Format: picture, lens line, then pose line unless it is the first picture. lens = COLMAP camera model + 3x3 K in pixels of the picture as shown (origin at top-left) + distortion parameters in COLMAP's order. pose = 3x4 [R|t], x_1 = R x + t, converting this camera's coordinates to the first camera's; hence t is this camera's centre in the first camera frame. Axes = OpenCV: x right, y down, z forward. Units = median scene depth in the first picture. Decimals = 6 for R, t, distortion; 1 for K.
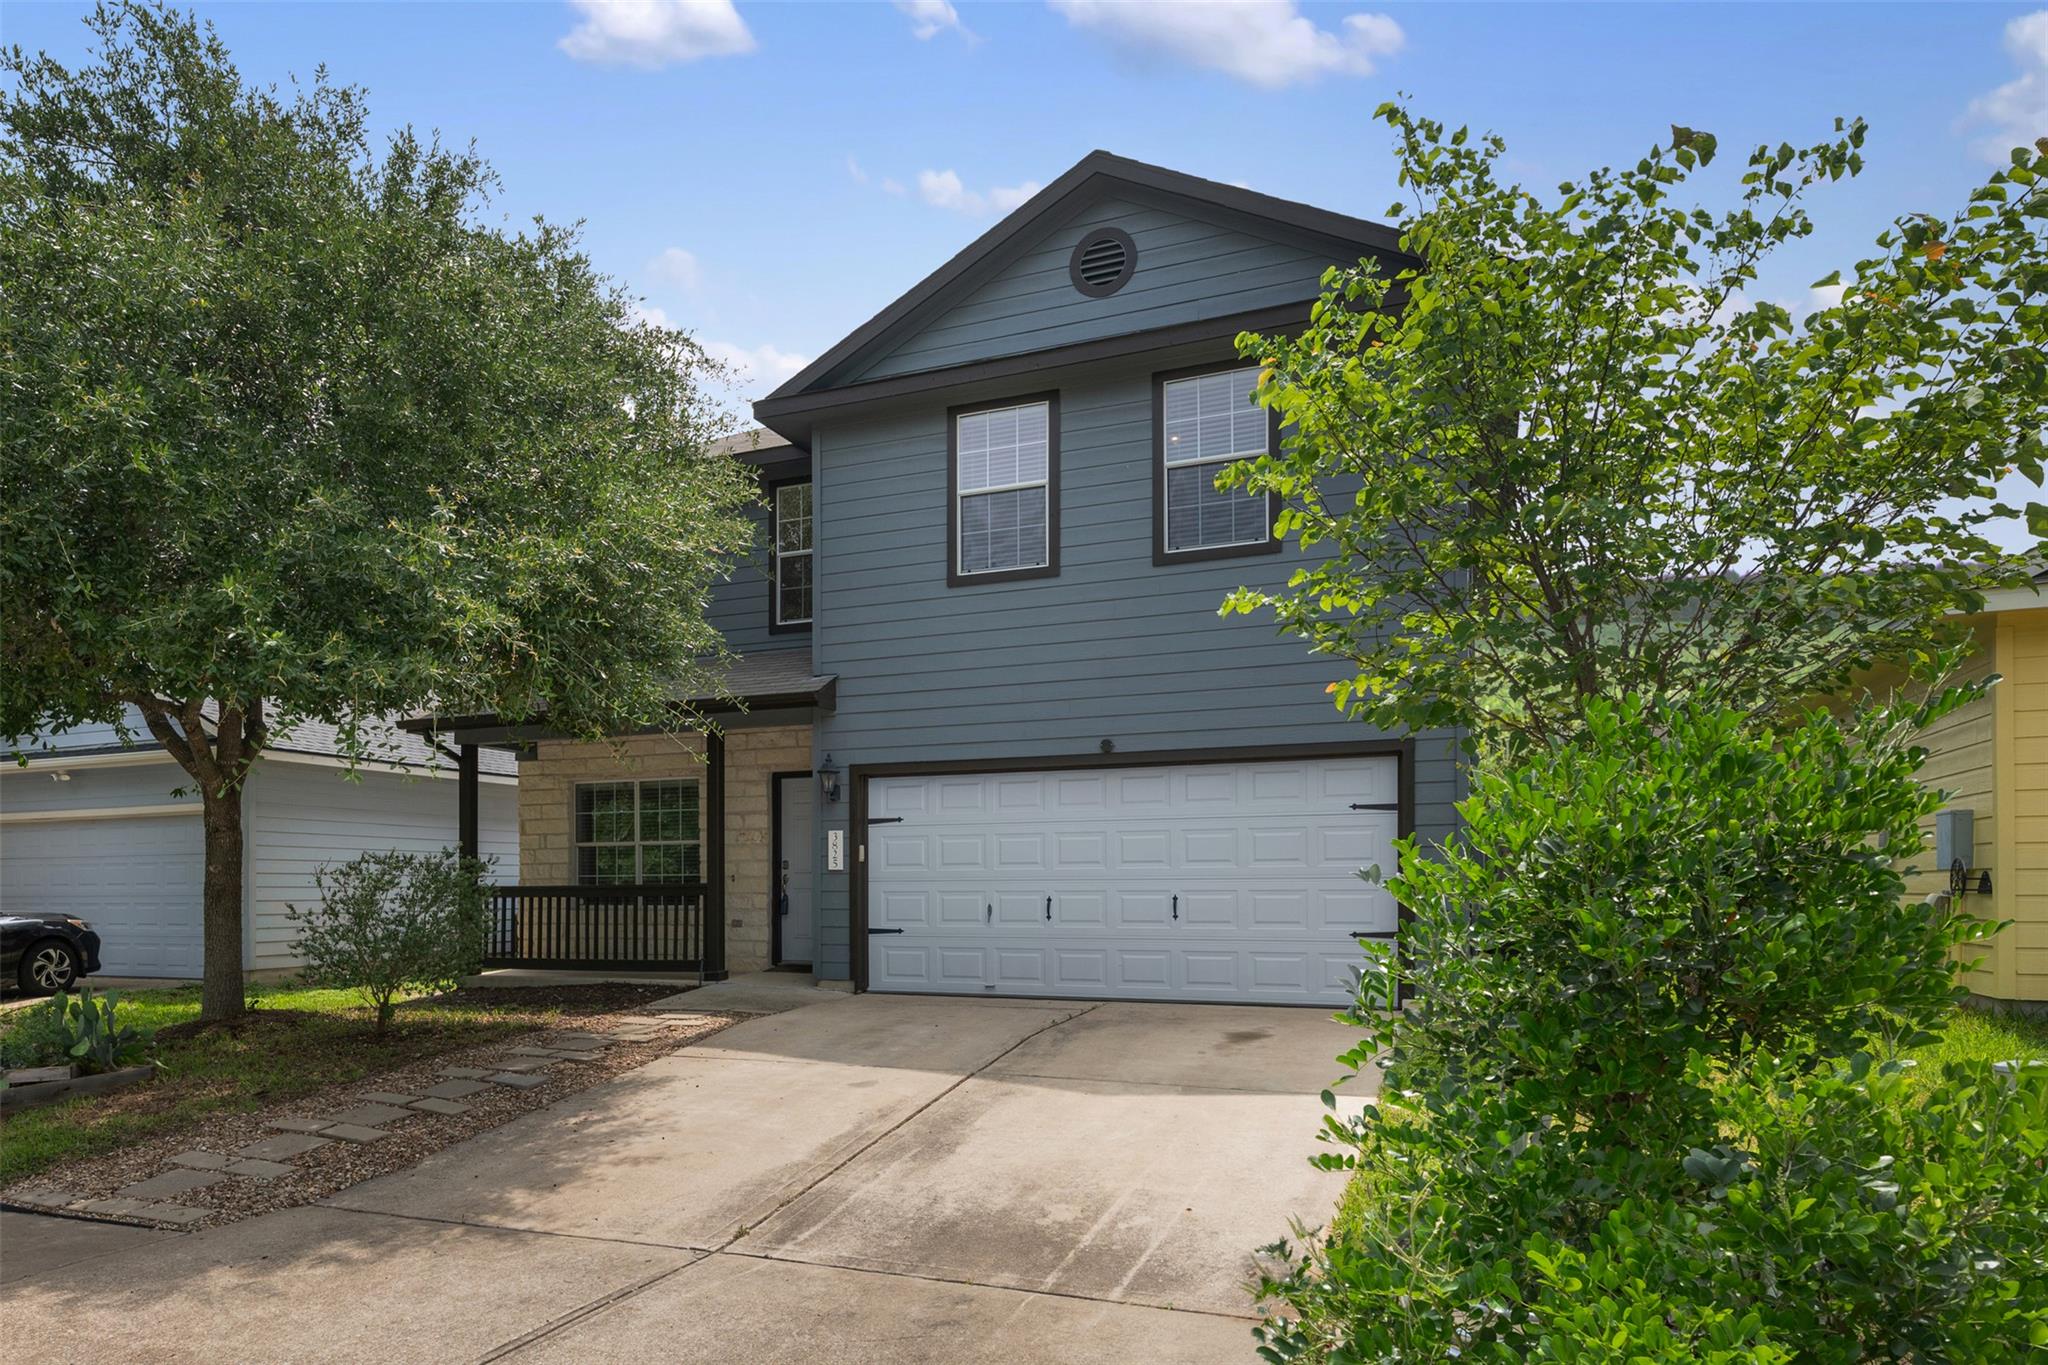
lens RADIAL K [[811.8, 0, 1023.4], [0, 811.8, 677.8], [0, 0, 1]] dist [-0.003062, 0.001116]
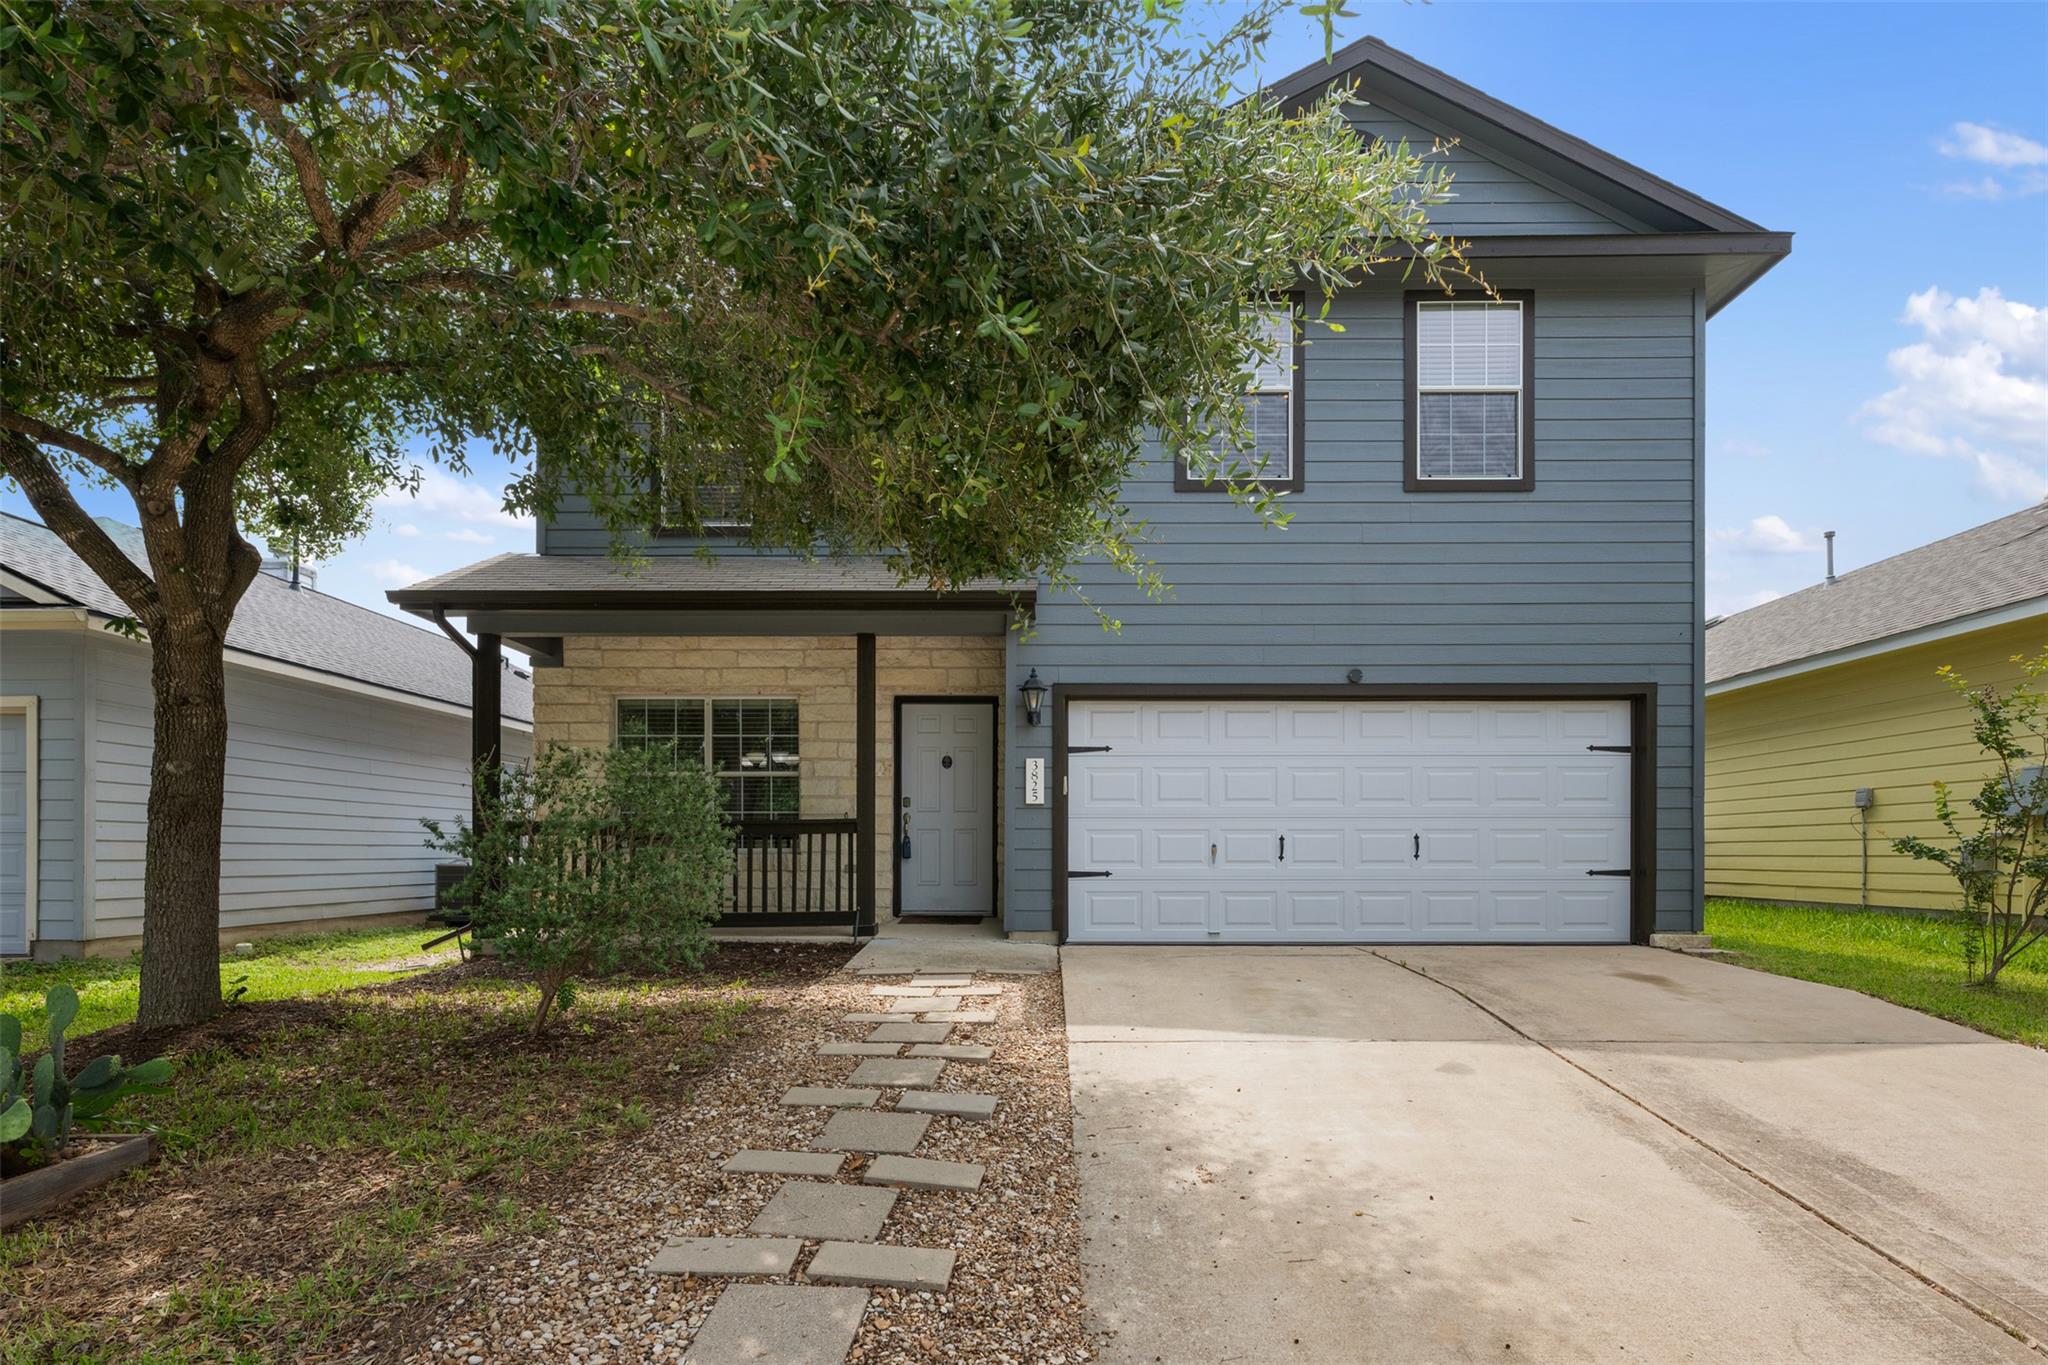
lens RADIAL K [[698.5, 0, 1025.5], [0, 698.5, 690.7], [0, 0, 1]] dist [-0.002035, -0.000110]
pose [[0.964919, 0.061410, 0.255263, -0.454148], [-0.069389, 0.997339, 0.022361, 0.105705], [-0.253211, -0.039290, 0.966613, 0.305583]]
